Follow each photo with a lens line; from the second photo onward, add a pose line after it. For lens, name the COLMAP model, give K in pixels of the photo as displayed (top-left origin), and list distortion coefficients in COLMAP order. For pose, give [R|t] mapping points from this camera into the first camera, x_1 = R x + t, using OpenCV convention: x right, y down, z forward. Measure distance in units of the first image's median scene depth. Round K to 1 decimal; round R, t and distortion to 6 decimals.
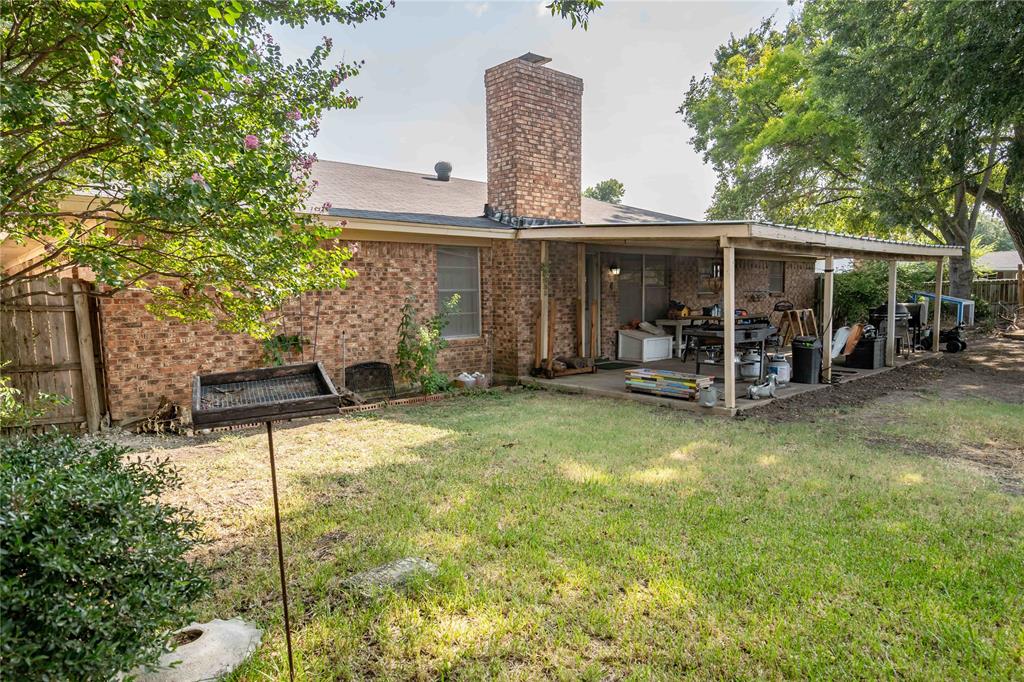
lens RADIAL K [[630.9, 0, 512.6], [0, 630.9, 342.8], [0, 0, 1]] dist [0.023308, 0.001131]
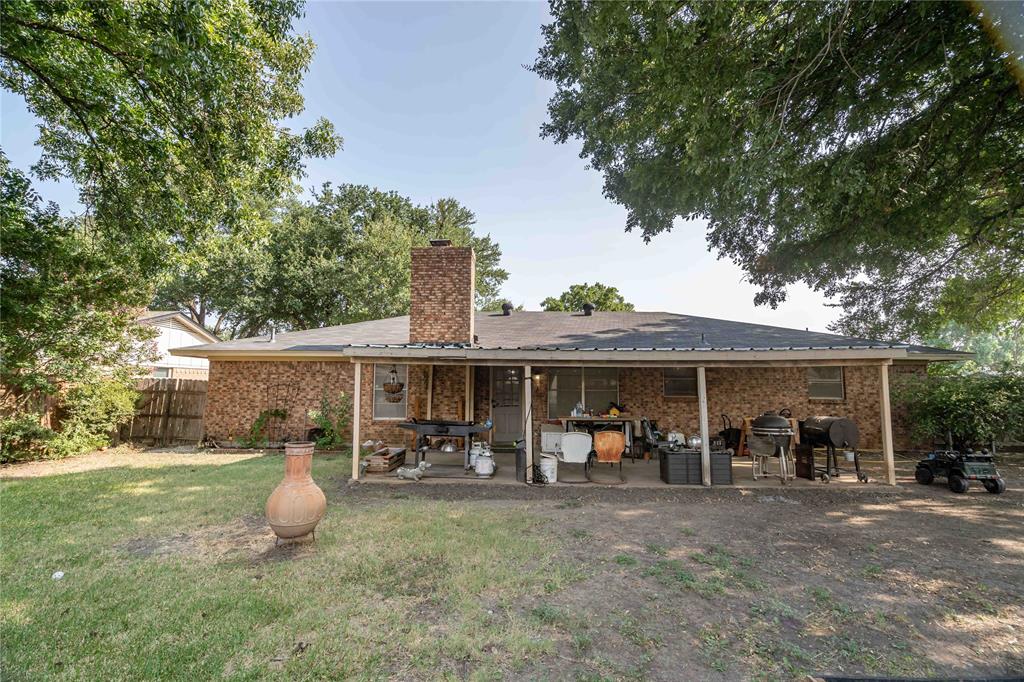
lens RADIAL K [[467.4, 0, 512.0], [0, 467.4, 342.7], [0, 0, 1]] dist [0.000085, 0.000040]
pose [[0.711430, -0.050040, -0.700973, 0.965638], [-0.074870, 0.986388, -0.146401, -0.048167], [0.698757, 0.156636, 0.698000, 0.360229]]
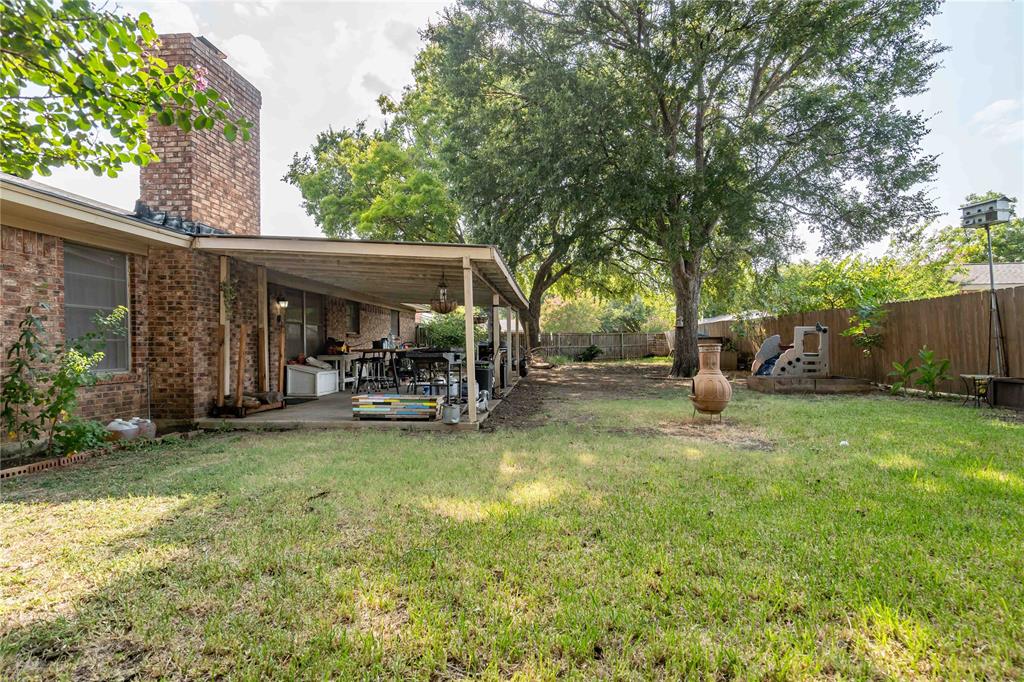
lens RADIAL K [[507.1, 0, 508.7], [0, 507.1, 345.9], [0, 0, 1]] dist [0.005752, 0.001299]
pose [[0.734457, 0.002184, 0.678651, -0.133983], [0.058678, 0.996046, -0.066709, 0.027186], [-0.676113, 0.088817, 0.731425, 0.250911]]
